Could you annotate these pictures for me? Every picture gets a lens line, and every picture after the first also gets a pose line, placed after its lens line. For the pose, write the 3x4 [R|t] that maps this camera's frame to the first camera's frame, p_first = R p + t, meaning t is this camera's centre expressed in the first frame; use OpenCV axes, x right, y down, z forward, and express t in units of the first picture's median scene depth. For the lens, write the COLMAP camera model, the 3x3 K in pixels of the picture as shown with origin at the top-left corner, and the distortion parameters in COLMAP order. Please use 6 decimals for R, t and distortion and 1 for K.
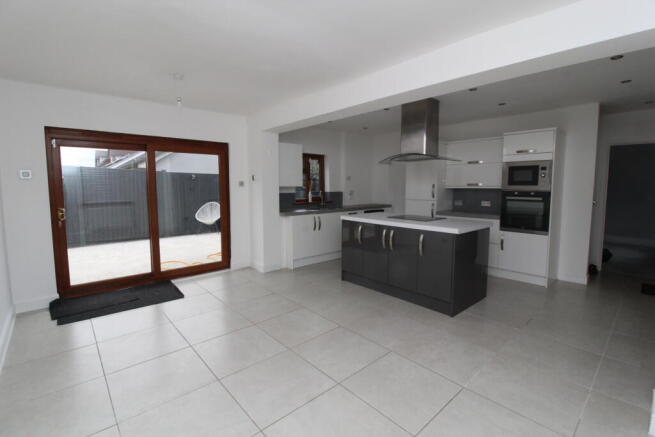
lens RADIAL K [[308.1, 0, 328.3], [0, 308.1, 215.9], [0, 0, 1]] dist [0.002413, -0.000640]
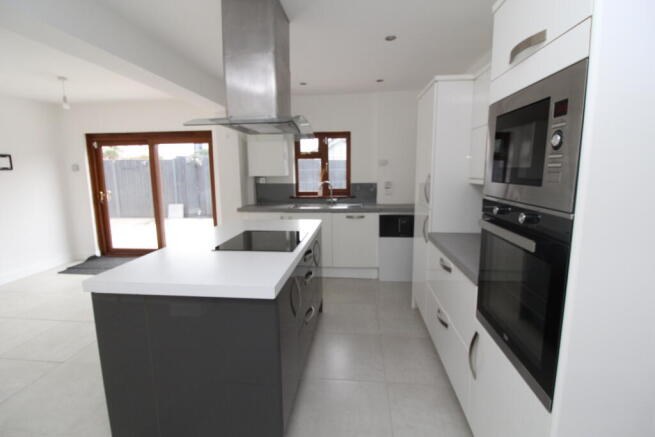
lens RADIAL K [[308.1, 0, 325.9], [0, 308.1, 215.9], [0, 0, 1]] dist [0.002413, -0.000640]
pose [[0.674443, 0.102710, -0.731148, 0.732741], [-0.066530, 0.994702, 0.078364, -0.080671], [0.735323, -0.004209, 0.677703, 0.703918]]
